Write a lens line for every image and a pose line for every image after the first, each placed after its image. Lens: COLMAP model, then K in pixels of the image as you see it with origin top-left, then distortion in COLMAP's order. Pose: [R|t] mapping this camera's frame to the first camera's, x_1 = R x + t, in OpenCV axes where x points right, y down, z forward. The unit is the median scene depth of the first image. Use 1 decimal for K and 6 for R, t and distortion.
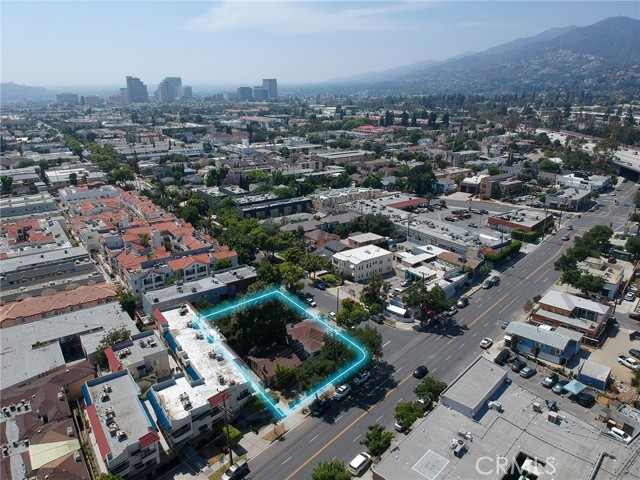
lens RADIAL K [[465.2, 0, 320.0], [0, 465.2, 240.0], [0, 0, 1]] dist [0.094048, -0.166245]
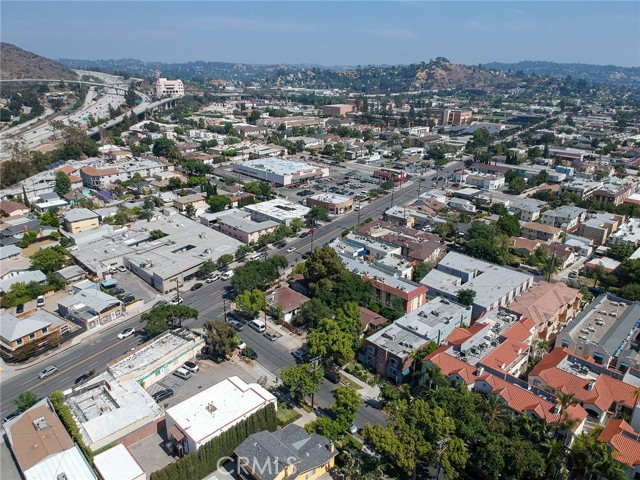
lens RADIAL K [[465.2, 0, 320.0], [0, 465.2, 240.0], [0, 0, 1]] dist [0.094048, -0.166245]
pose [[-0.983425, 0.062193, -0.170316, 0.096480], [-0.063288, 0.762508, 0.643875, -0.780405], [0.169912, 0.643982, -0.745934, 2.063921]]
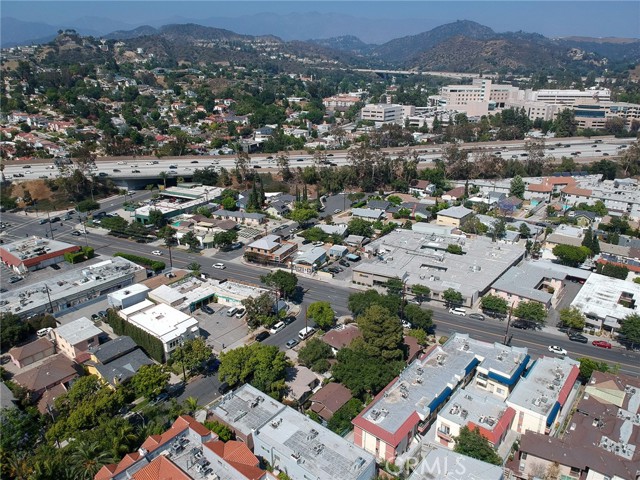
lens RADIAL K [[465.2, 0, 320.0], [0, 465.2, 240.0], [0, 0, 1]] dist [0.094048, -0.166245]
pose [[-0.292636, -0.328951, 0.897862, -1.038049], [0.328459, 0.847254, 0.417463, -0.525086], [-0.898042, 0.417076, -0.139890, 1.273865]]
